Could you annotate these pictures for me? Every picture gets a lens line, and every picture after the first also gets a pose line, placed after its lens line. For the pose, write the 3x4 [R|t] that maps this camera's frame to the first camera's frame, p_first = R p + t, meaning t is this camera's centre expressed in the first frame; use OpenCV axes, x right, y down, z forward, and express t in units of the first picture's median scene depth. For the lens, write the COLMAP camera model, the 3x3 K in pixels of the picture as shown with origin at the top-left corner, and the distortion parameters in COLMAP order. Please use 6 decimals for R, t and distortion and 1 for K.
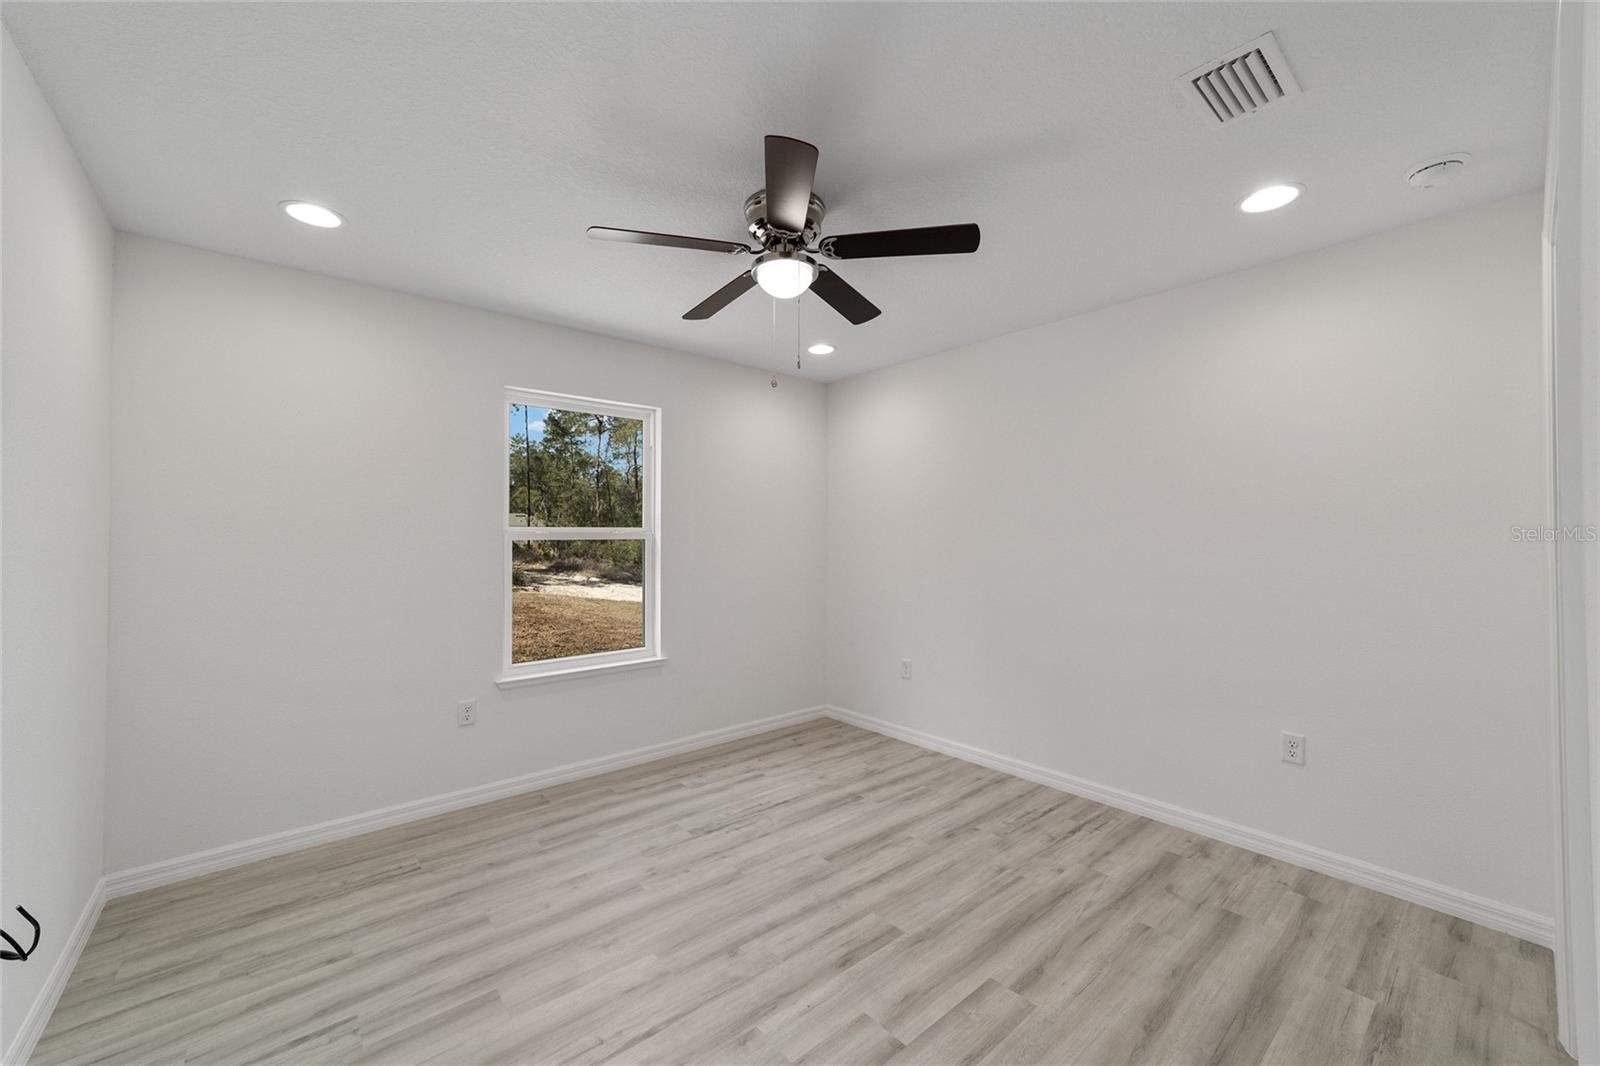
lens RADIAL K [[615.0, 0, 800.0], [0, 615.0, 533.0], [0, 0, 1]] dist [-0.004480, 0.000381]
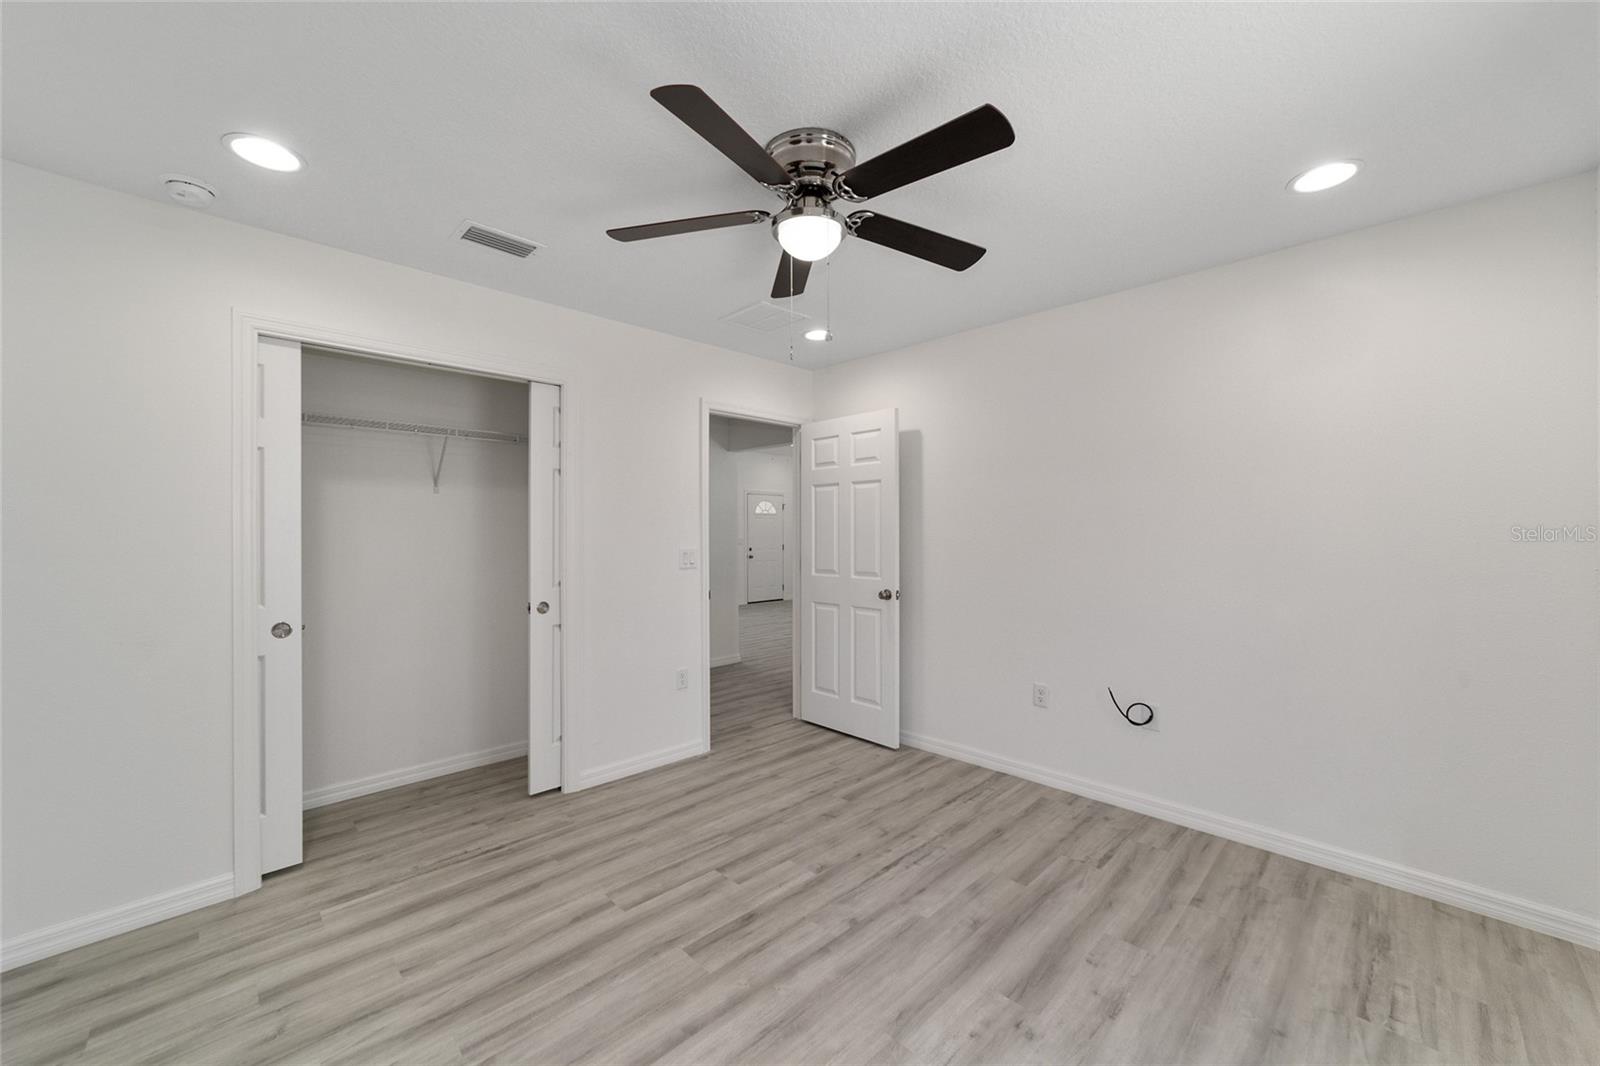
lens RADIAL K [[615.0, 0, 800.0], [0, 615.0, 533.0], [0, 0, 1]] dist [-0.004480, 0.000381]
pose [[-0.996839, 0.003183, -0.079386, 0.066319], [0.003982, 0.999943, -0.009906, 0.019265], [0.079350, -0.010191, -0.996795, 2.071359]]
